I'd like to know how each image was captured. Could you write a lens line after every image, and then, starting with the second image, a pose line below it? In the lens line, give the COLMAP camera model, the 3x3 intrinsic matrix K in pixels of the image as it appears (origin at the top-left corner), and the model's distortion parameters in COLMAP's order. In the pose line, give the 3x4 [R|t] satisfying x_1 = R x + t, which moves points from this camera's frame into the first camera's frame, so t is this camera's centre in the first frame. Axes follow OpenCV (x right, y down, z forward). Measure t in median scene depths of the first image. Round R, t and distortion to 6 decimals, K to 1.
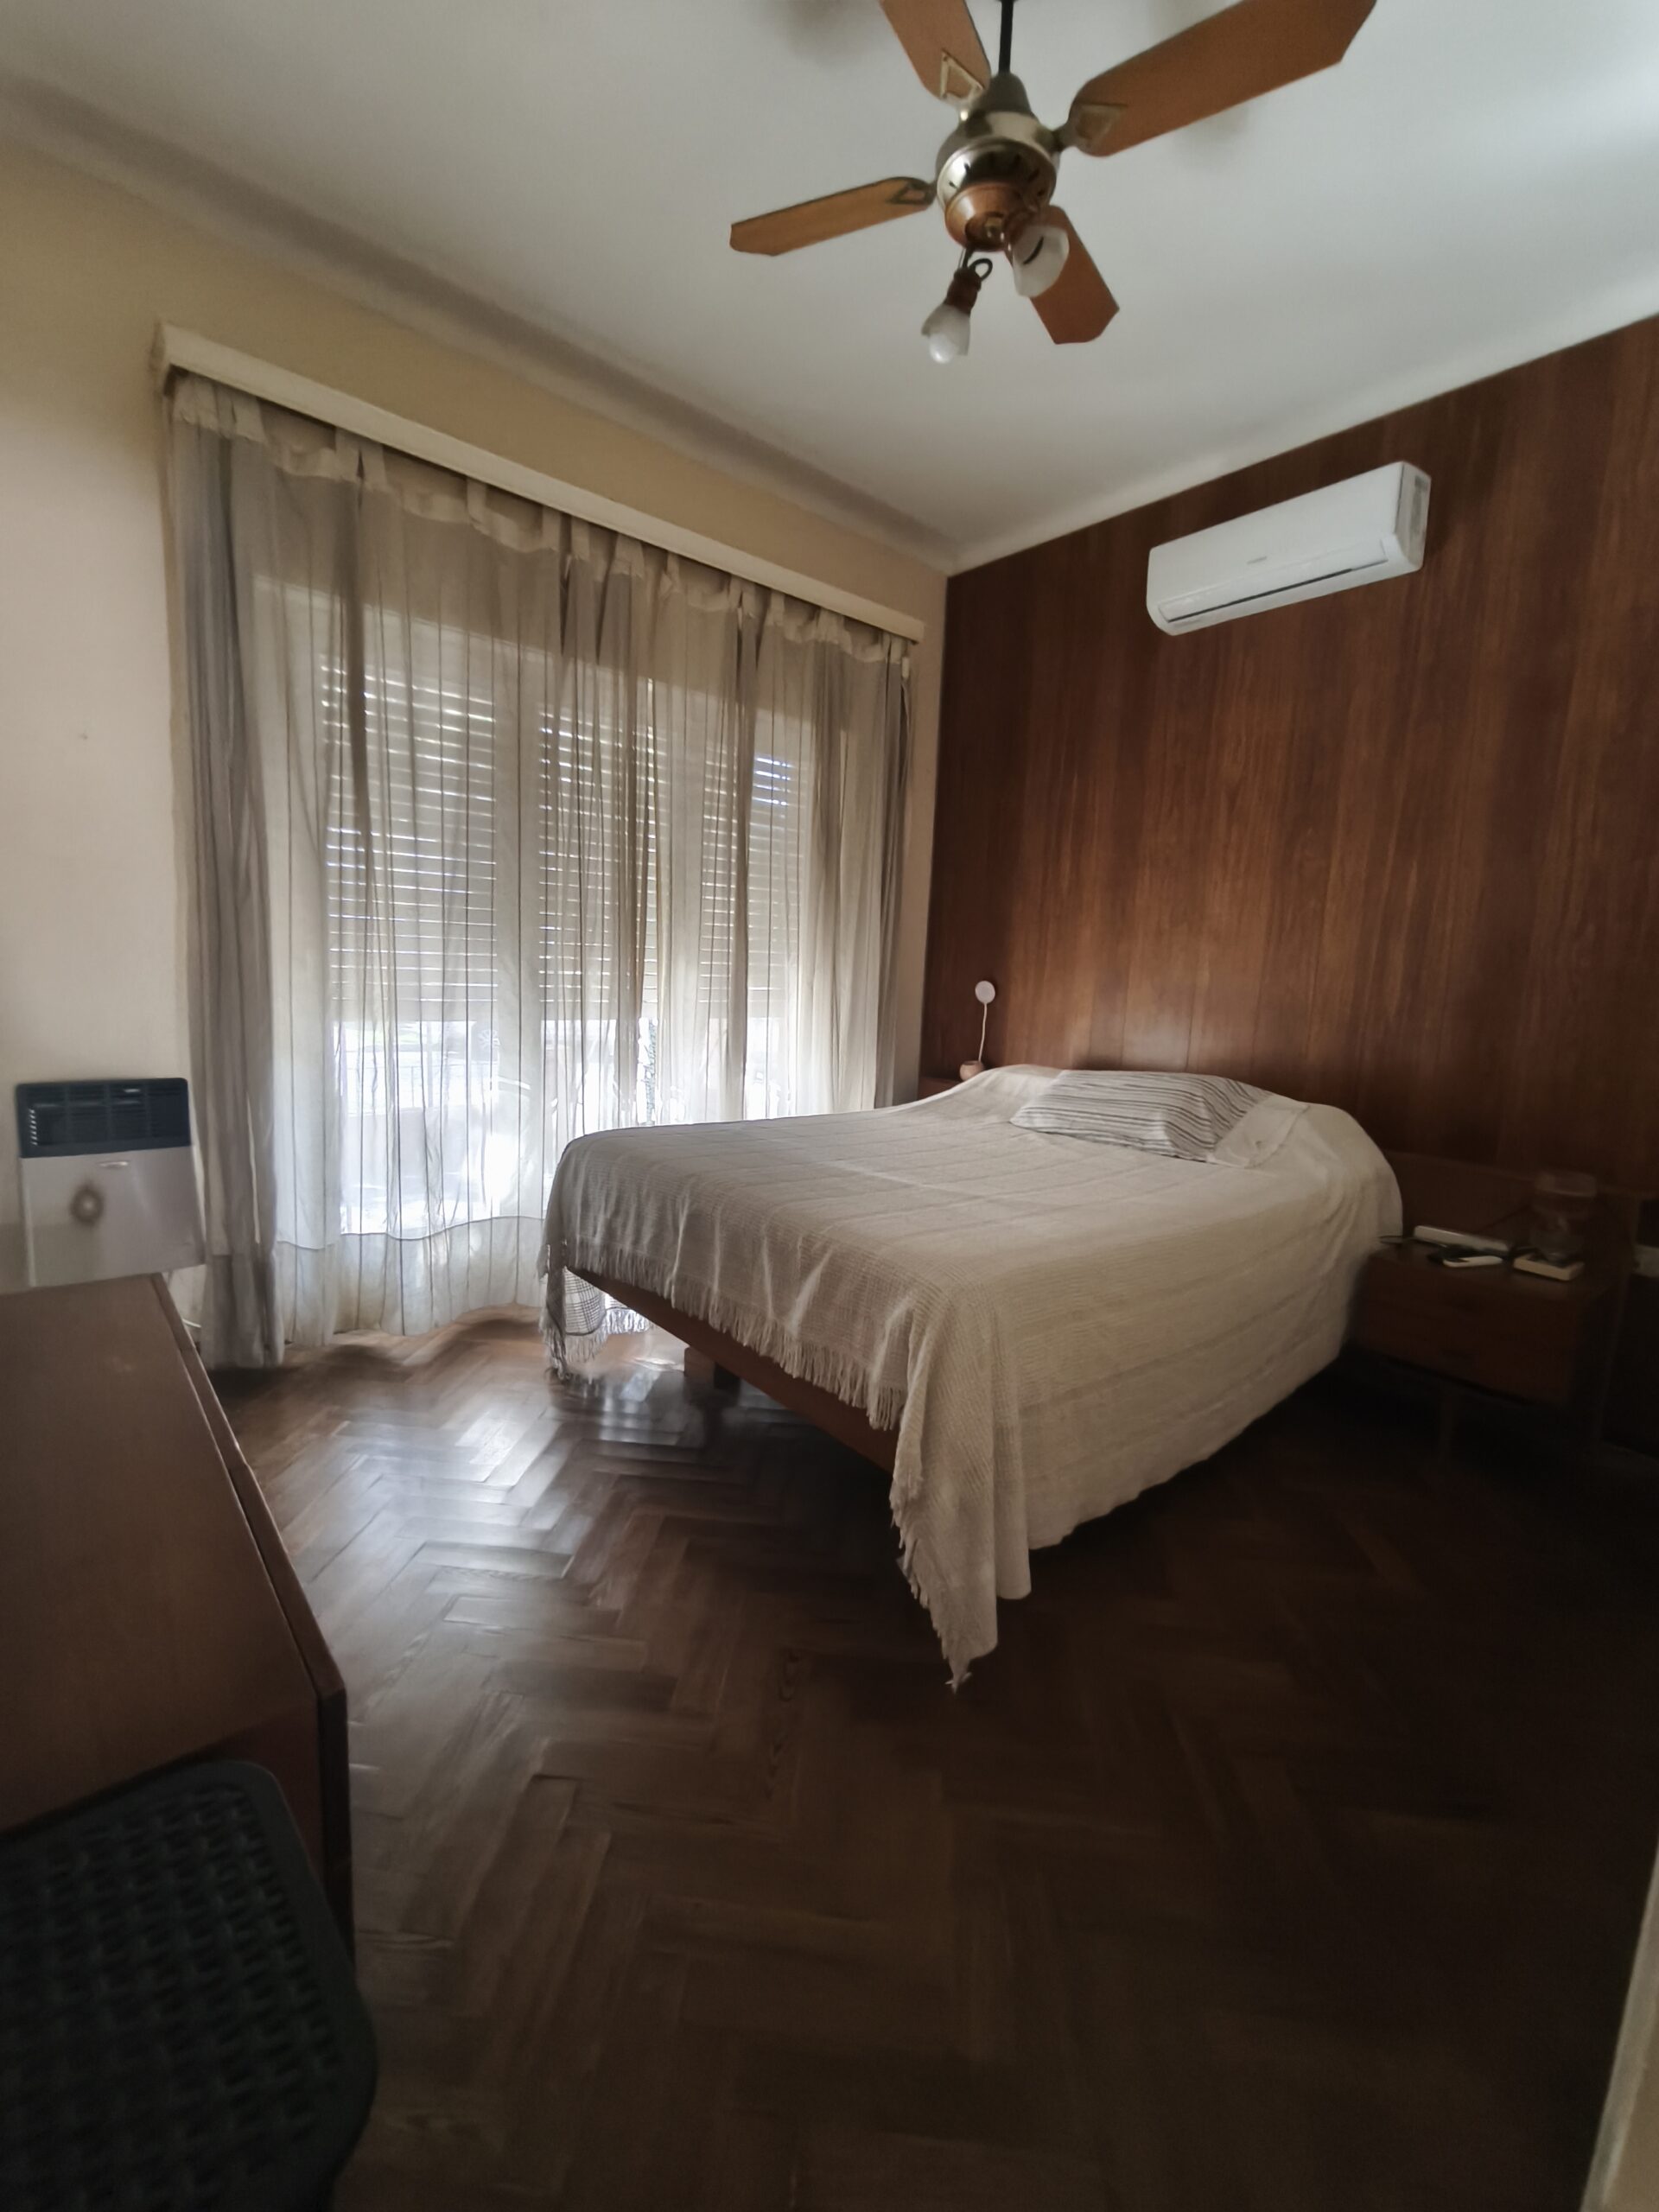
lens RADIAL K [[932.6, 0, 825.2], [0, 932.6, 1102.1], [0, 0, 1]] dist [-0.008293, 0.001310]
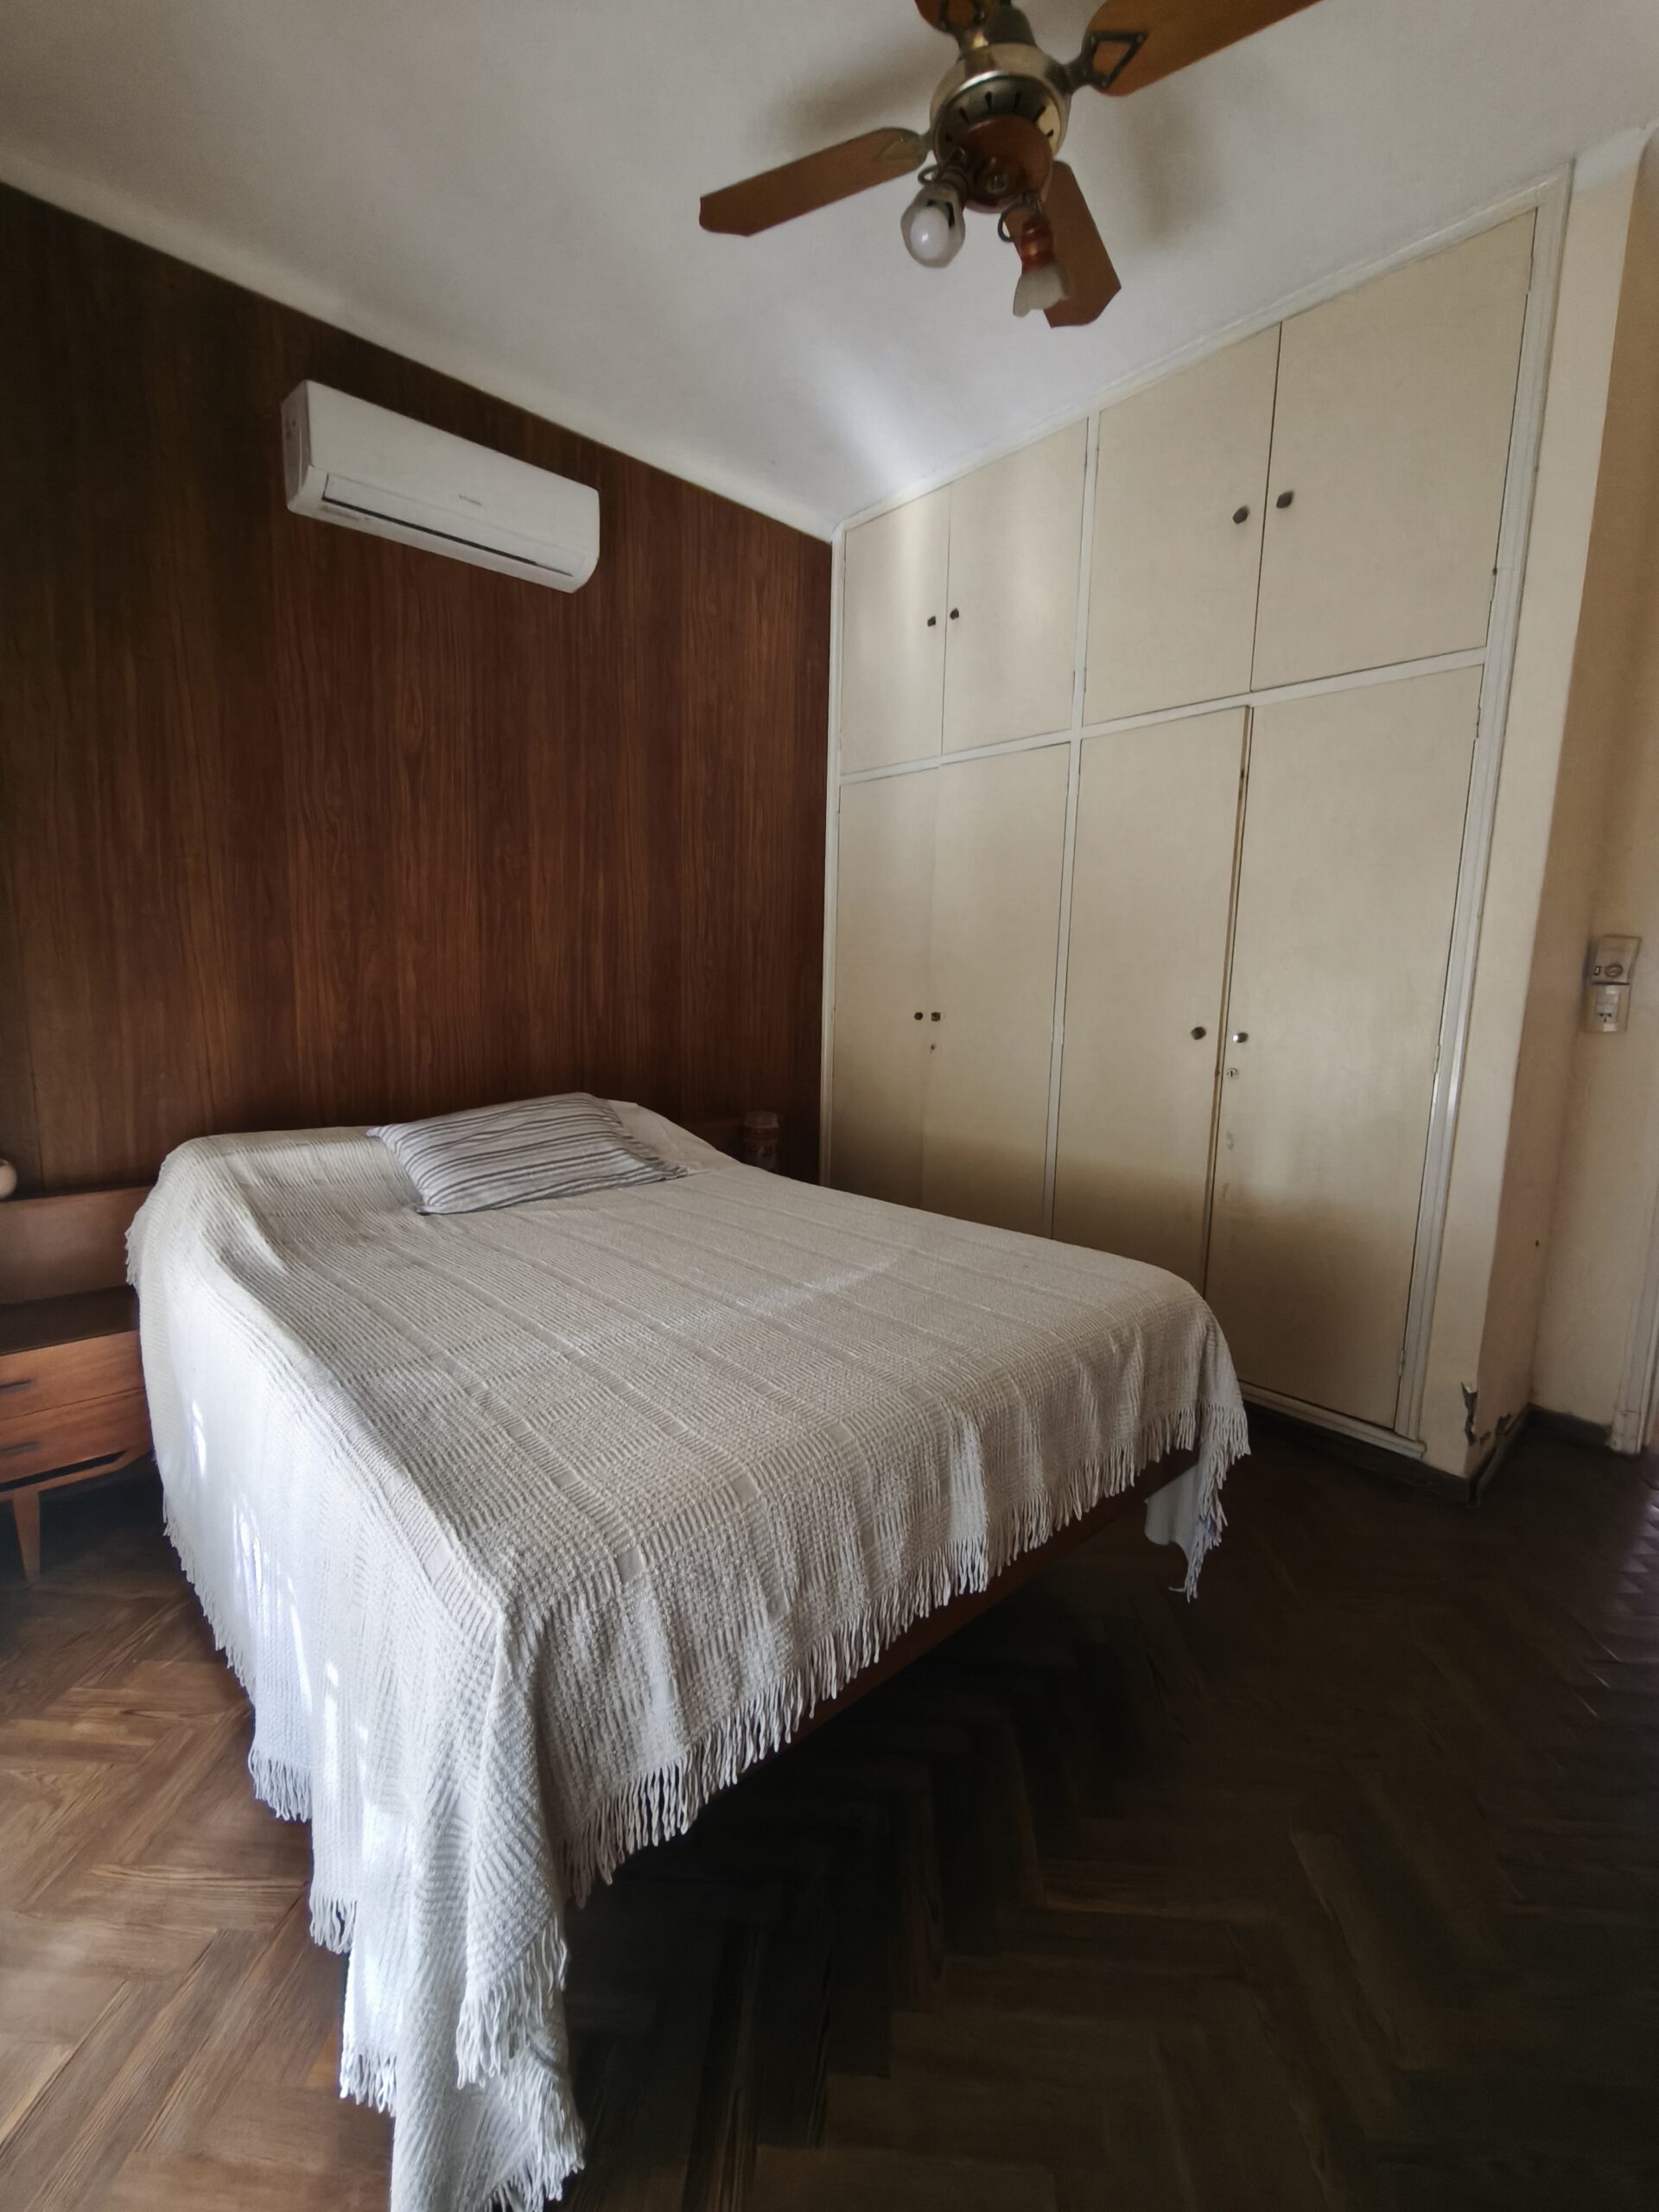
lens RADIAL K [[932.6, 0, 824.8], [0, 932.6, 1103.0], [0, 0, 1]] dist [-0.008293, 0.001310]
pose [[-0.026377, -0.170275, 0.985044, -0.468924], [0.134234, 0.975859, 0.172282, -0.137057], [-0.990598, 0.136771, -0.002884, 0.729475]]
